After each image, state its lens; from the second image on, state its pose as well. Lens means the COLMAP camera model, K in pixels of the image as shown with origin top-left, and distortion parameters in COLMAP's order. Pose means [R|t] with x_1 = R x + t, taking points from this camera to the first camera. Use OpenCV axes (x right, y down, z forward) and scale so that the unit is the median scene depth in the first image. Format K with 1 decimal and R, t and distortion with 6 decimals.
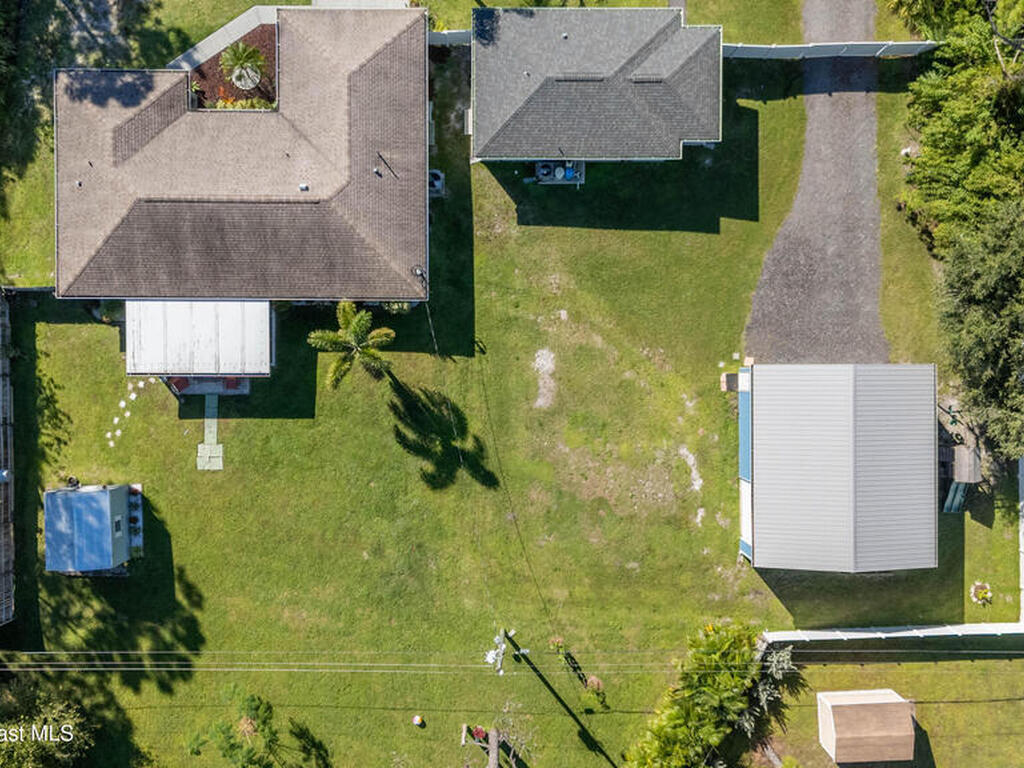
lens RADIAL K [[999.6, 0, 514.2], [0, 999.6, 382.1], [0, 0, 1]] dist [0.122614, -0.228213]
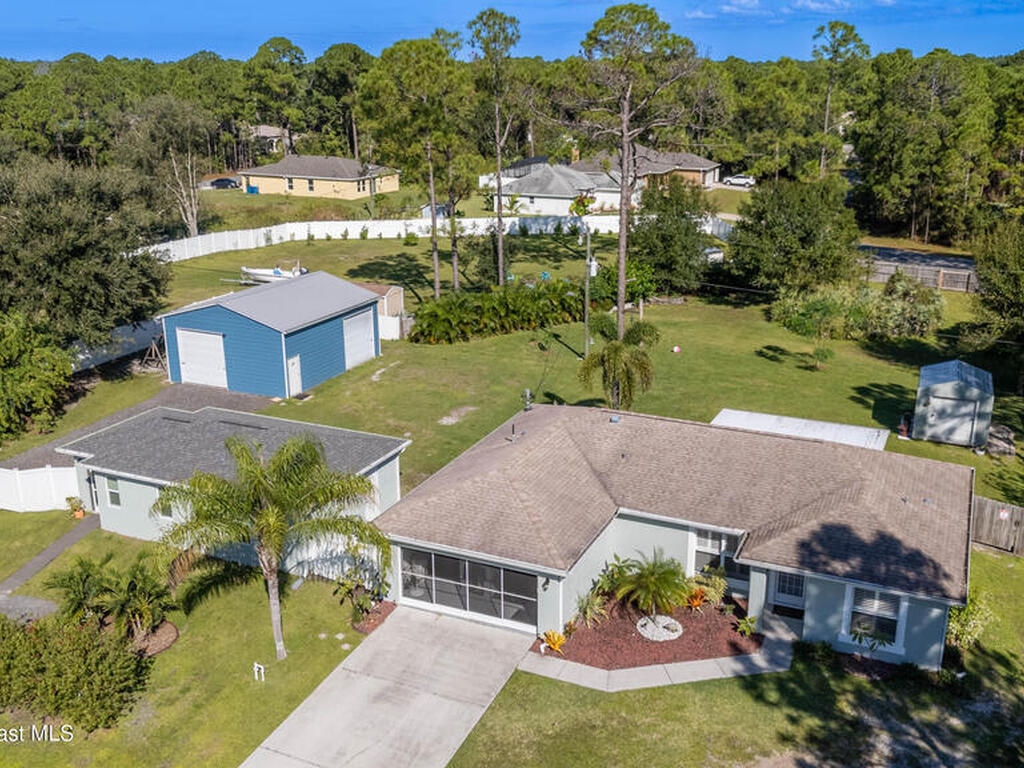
lens RADIAL K [[999.6, 0, 514.2], [0, 999.6, 382.1], [0, 0, 1]] dist [0.122614, -0.228213]
pose [[-0.910671, -0.124576, 0.393902, -0.411654], [0.413102, -0.263107, 0.871850, -0.840701], [-0.004973, 0.956690, 0.291066, 0.674340]]
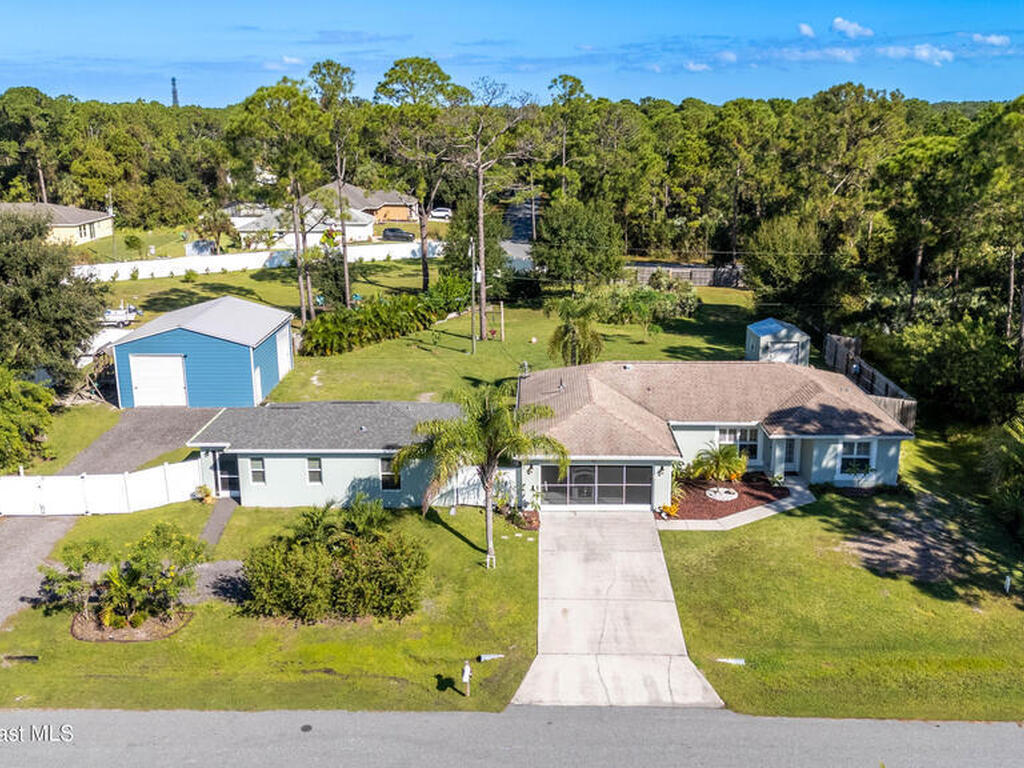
lens RADIAL K [[999.6, 0, 514.2], [0, 999.6, 382.1], [0, 0, 1]] dist [0.122614, -0.228213]
pose [[-0.999719, -0.003290, 0.023461, -0.104272], [0.023539, -0.249801, 0.968011, -1.142168], [0.002675, 0.968292, 0.249808, 0.681176]]
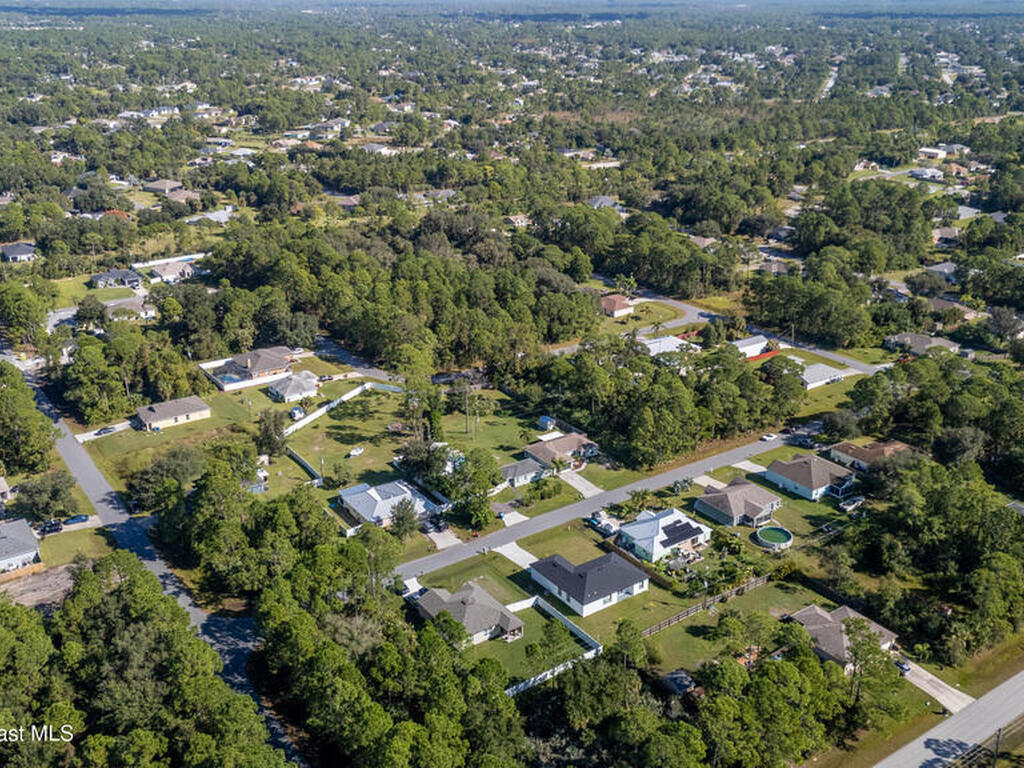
lens RADIAL K [[999.6, 0, 514.2], [0, 999.6, 382.1], [0, 0, 1]] dist [0.122614, -0.228213]
pose [[-0.818990, 0.210995, -0.533606, 2.669980], [-0.573743, -0.287179, 0.767038, -3.967260], [0.008601, 0.934350, 0.356254, -1.238551]]
